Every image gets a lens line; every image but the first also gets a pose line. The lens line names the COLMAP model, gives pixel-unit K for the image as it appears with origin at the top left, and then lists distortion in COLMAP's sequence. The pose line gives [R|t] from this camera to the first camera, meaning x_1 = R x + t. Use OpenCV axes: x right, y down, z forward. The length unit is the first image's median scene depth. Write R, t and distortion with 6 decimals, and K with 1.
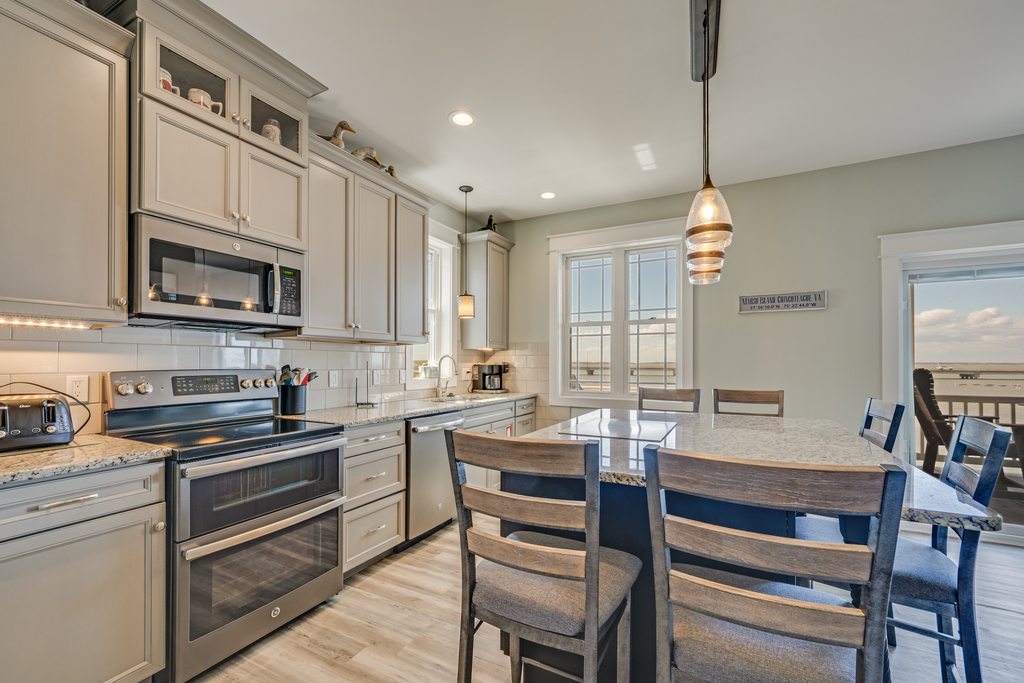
lens RADIAL K [[423.4, 0, 496.7], [0, 423.4, 356.9], [0, 0, 1]] dist [0.000475, 0.002687]
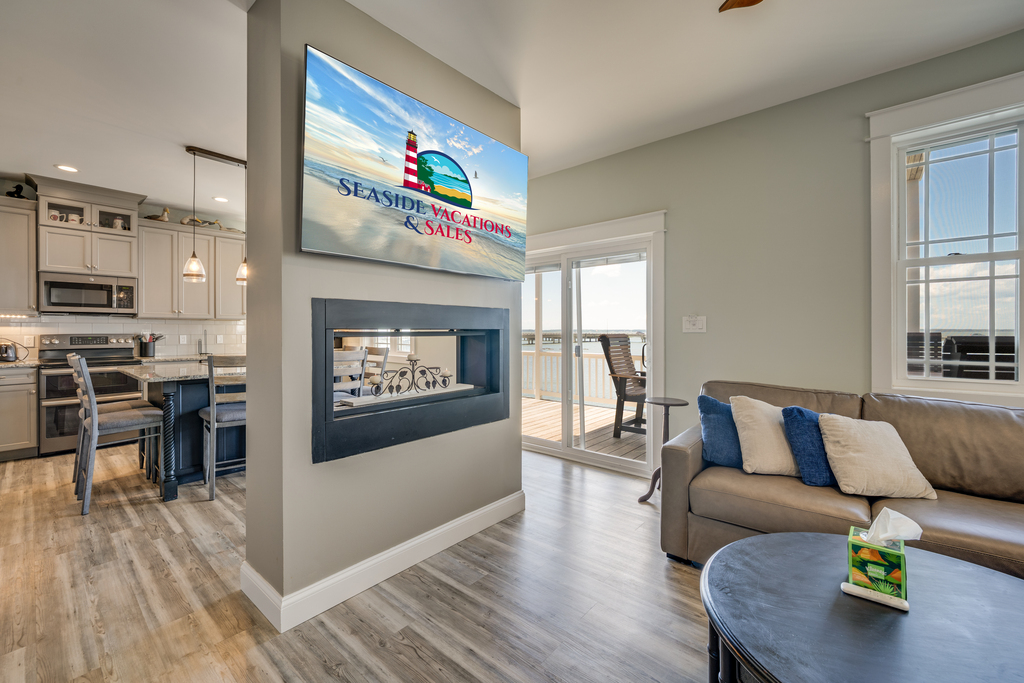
lens RADIAL K [[423.4, 0, 503.6], [0, 423.4, 326.5], [0, 0, 1]] dist [0.000475, 0.002687]
pose [[0.971965, -0.003398, -0.235102, 1.290402], [0.004315, 0.999985, 0.003385, -0.004858], [0.235087, -0.004305, 0.971965, -0.430034]]
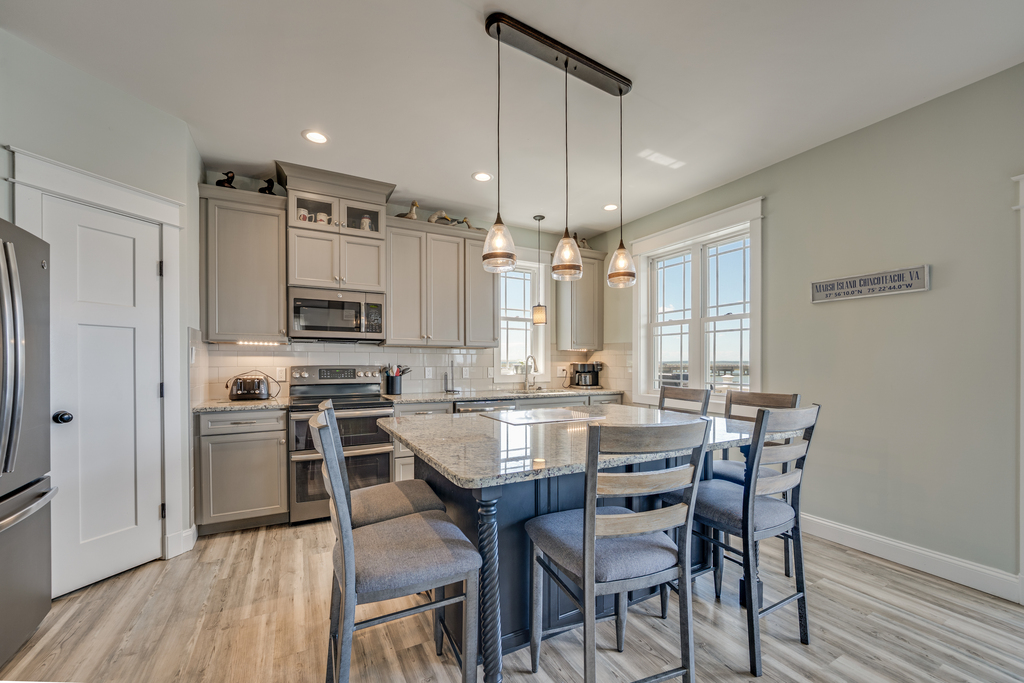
lens RADIAL K [[395.4, 0, 506.5], [0, 395.4, 361.1], [0, 0, 1]] dist [-0.003031, 0.000726]
pose [[0.833948, -0.001187, -0.551841, 0.546407], [0.007083, 0.999938, 0.008554, 0.001306], [0.551797, -0.011042, 0.833905, 0.006907]]
